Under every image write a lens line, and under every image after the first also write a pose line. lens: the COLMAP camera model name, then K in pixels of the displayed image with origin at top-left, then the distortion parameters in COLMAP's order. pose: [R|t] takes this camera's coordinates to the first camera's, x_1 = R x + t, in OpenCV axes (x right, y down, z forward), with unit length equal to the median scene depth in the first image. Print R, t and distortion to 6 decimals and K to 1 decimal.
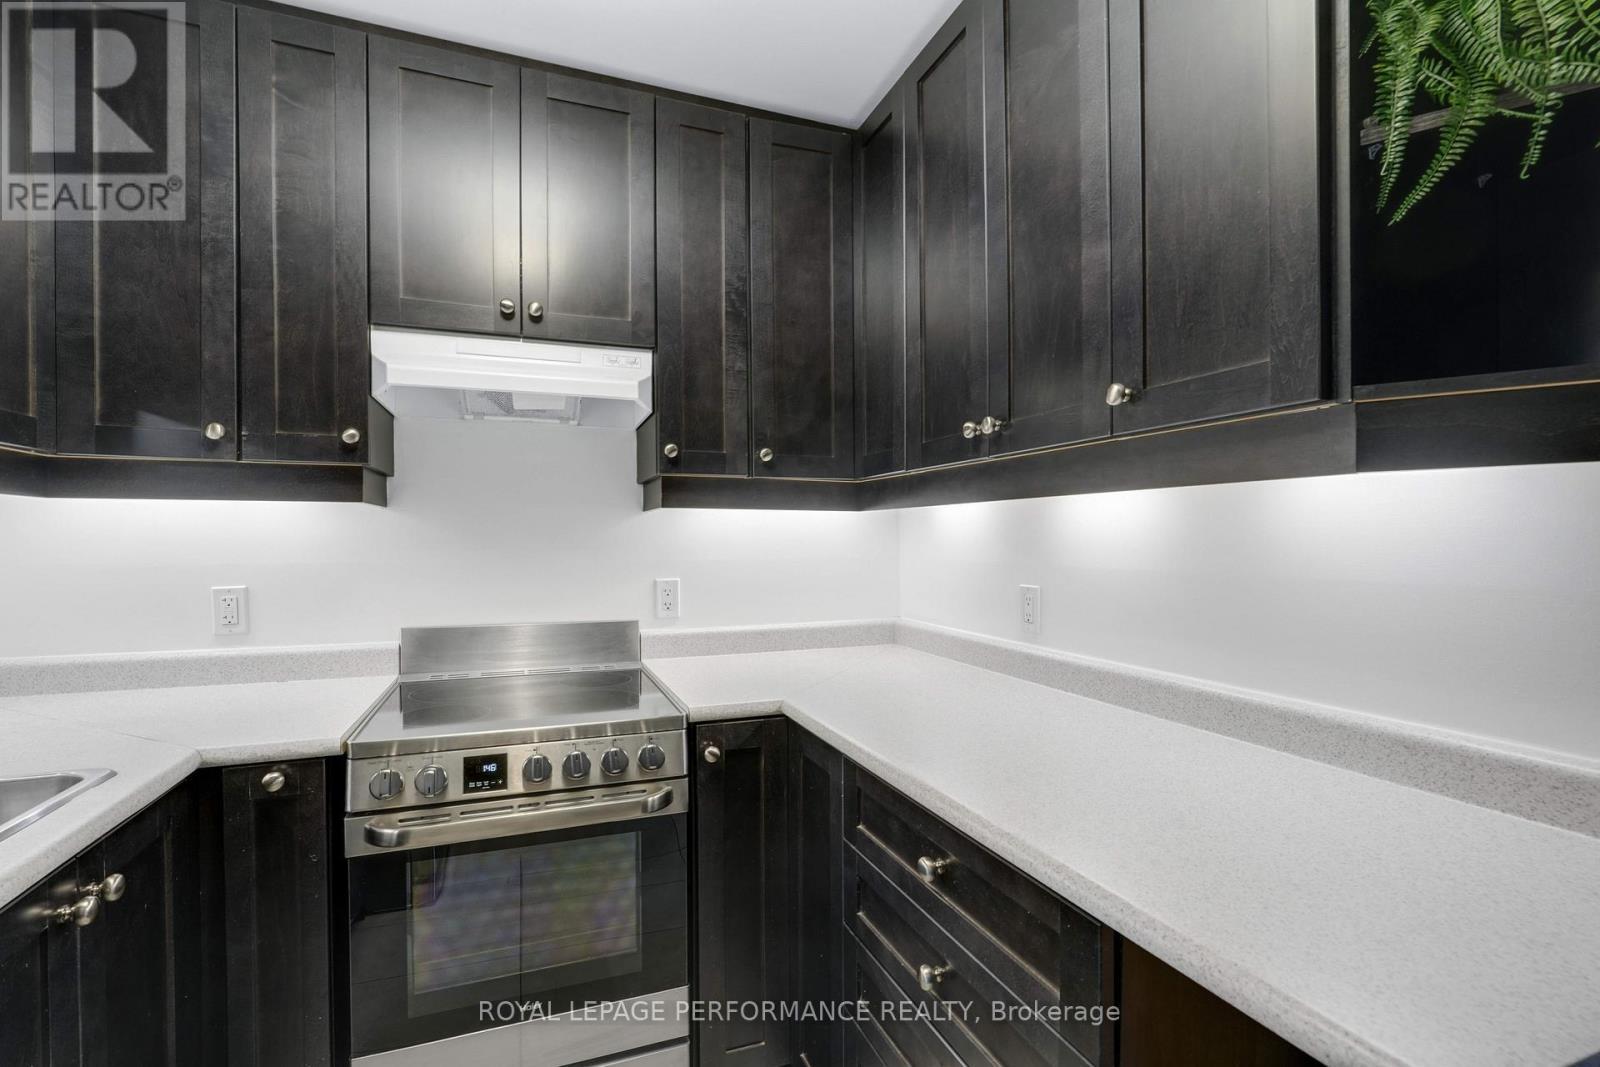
lens RADIAL K [[721.2, 0, 795.6], [0, 721.2, 548.1], [0, 0, 1]] dist [-0.008798, 0.002597]
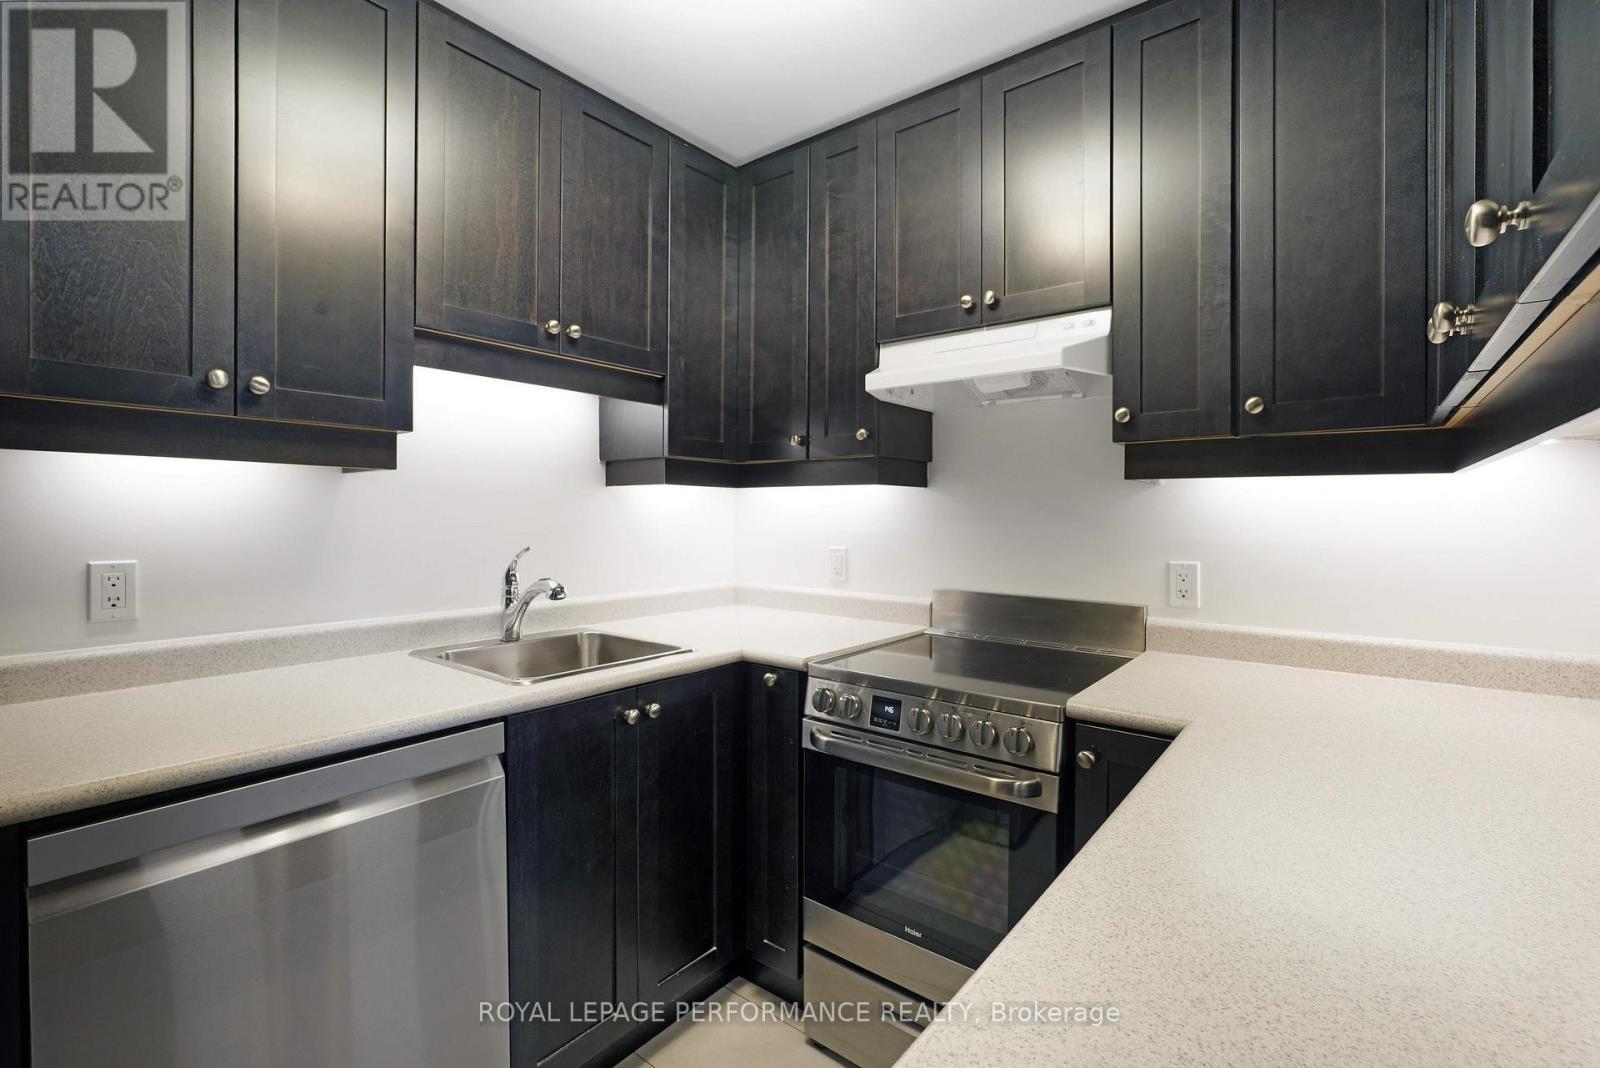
lens RADIAL K [[721.2, 0, 796.6], [0, 721.2, 521.2], [0, 0, 1]] dist [-0.008798, 0.002597]
pose [[0.508864, 0.011531, -0.860770, 0.463037], [-0.016164, 0.999862, 0.003839, -0.002269], [0.860695, 0.011960, 0.508980, 0.246944]]
